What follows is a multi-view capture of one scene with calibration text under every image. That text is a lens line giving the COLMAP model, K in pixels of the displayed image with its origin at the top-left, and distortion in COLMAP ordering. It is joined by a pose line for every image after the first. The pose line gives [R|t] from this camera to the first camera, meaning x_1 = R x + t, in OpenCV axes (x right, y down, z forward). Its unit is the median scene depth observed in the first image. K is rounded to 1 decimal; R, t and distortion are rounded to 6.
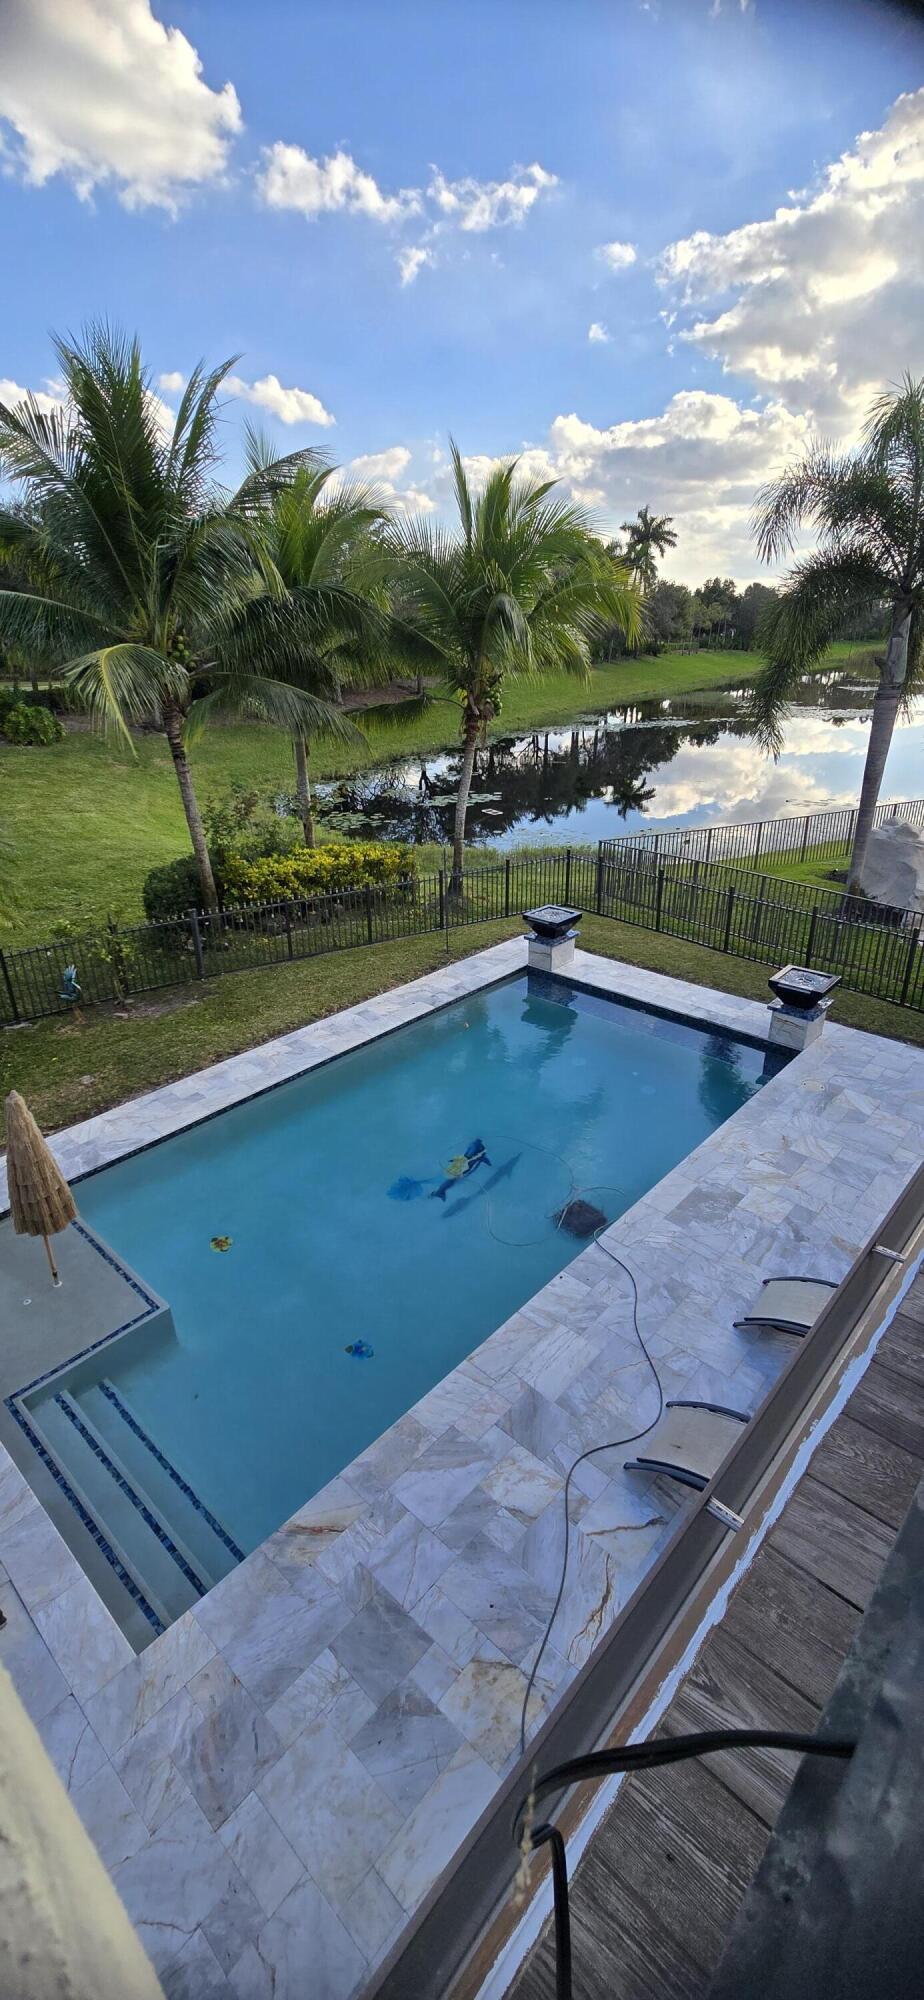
lens RADIAL K [[809.9, 0, 454.3], [0, 809.9, 999.3], [0, 0, 1]] dist [0.000850, -0.000488]
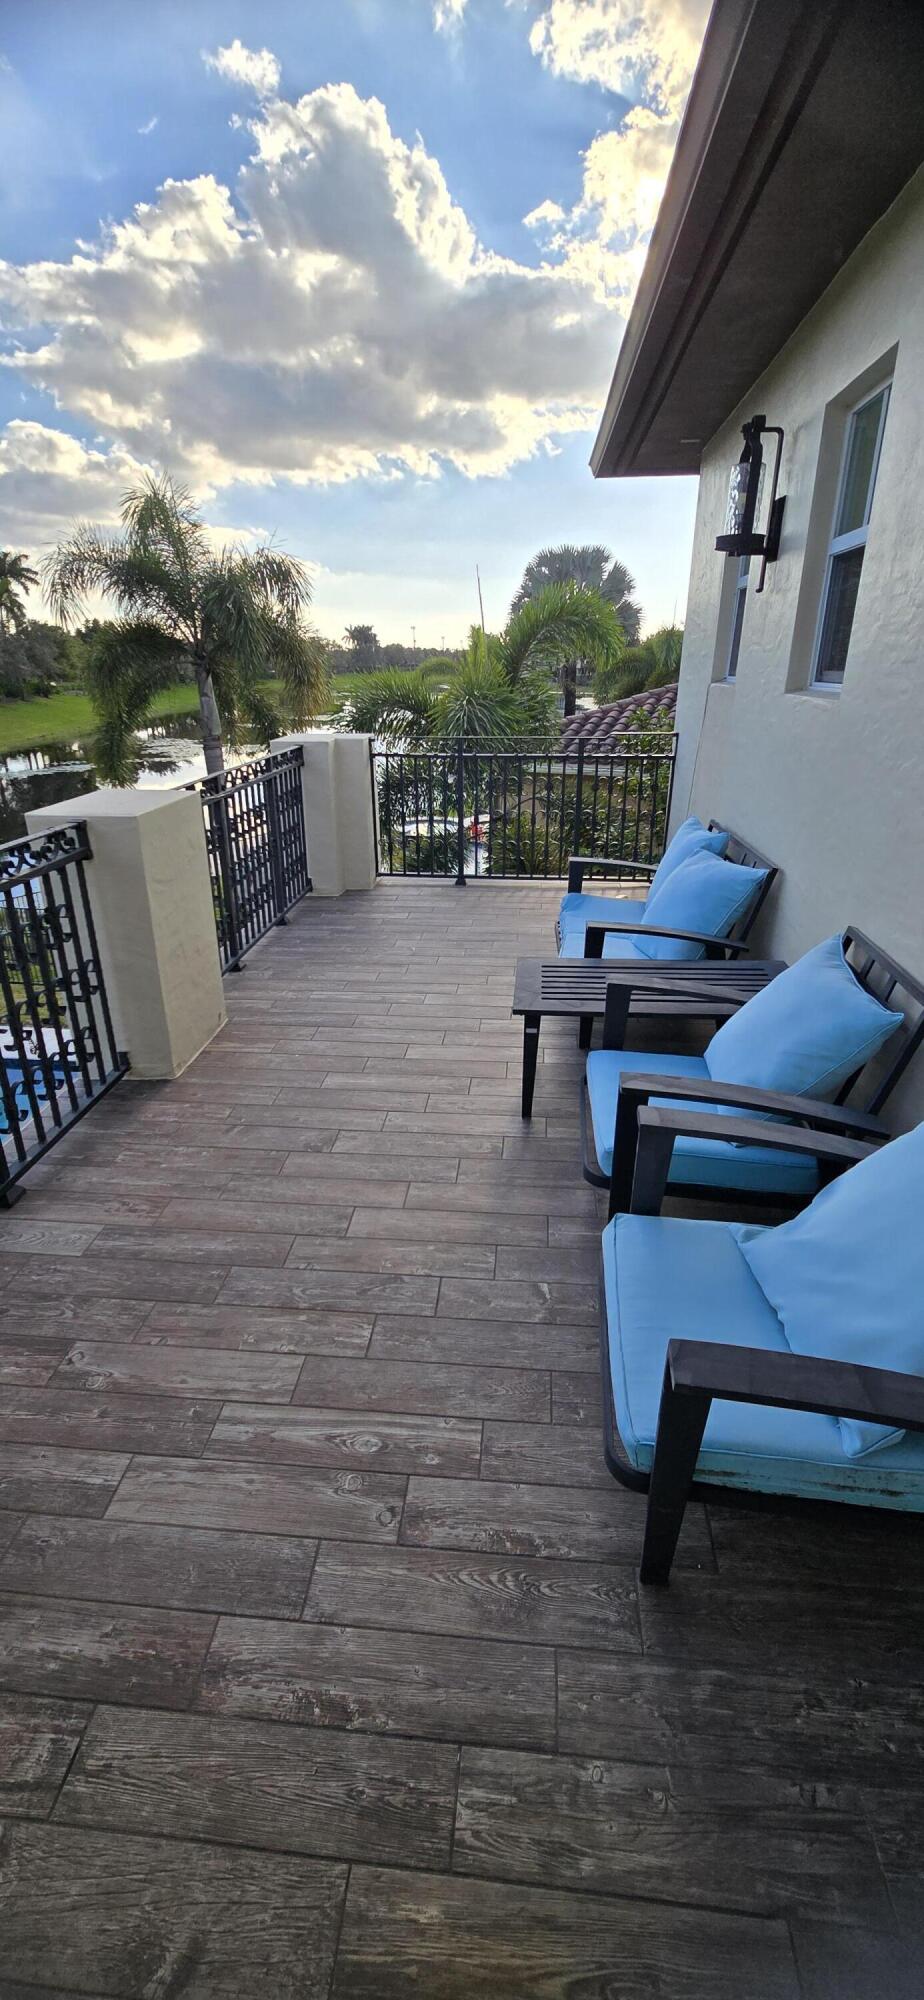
lens RADIAL K [[814.0, 0, 458.0], [0, 814.0, 1004.5], [0, 0, 1]] dist [0.000013, -0.001252]
pose [[0.794537, -0.228270, 0.562675, 0.074140], [0.247823, 0.967864, 0.042706, 0.019525], [-0.554341, 0.105512, 0.825574, -0.102098]]
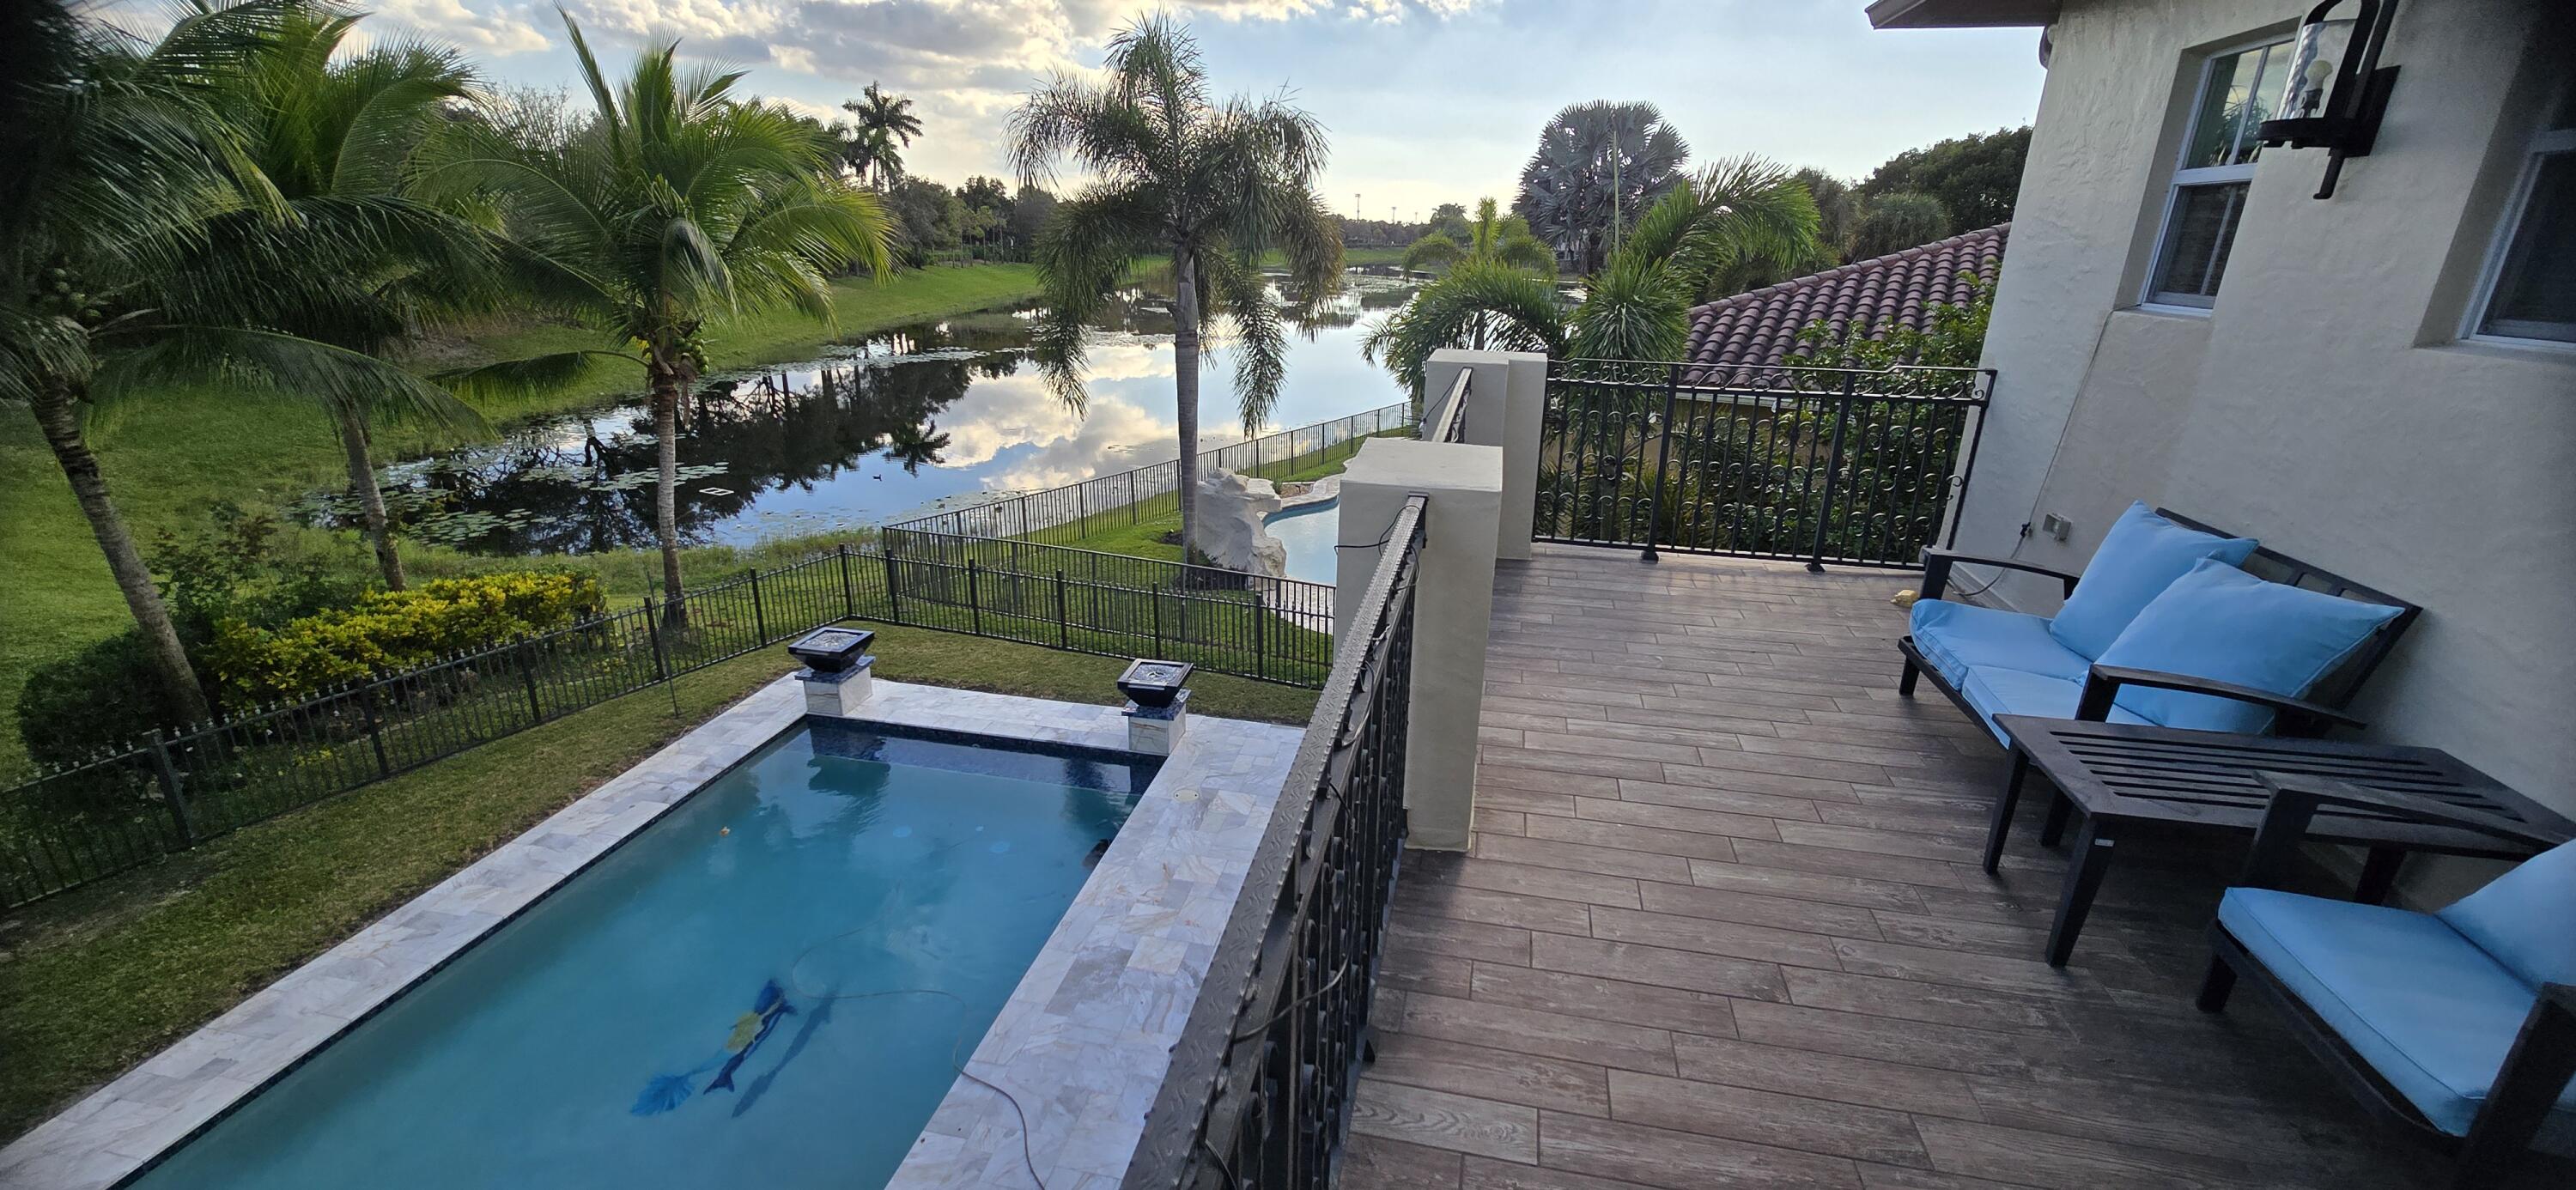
lens RADIAL K [[1048.3, 0, 1288.0], [0, 1048.3, 595.0], [0, 0, 1]] dist [0.000013, -0.001252]
pose [[0.853487, -0.141629, 0.501499, 0.002295], [0.188526, 0.981092, -0.043776, -0.020585], [-0.485817, 0.131908, 0.864050, -0.030987]]
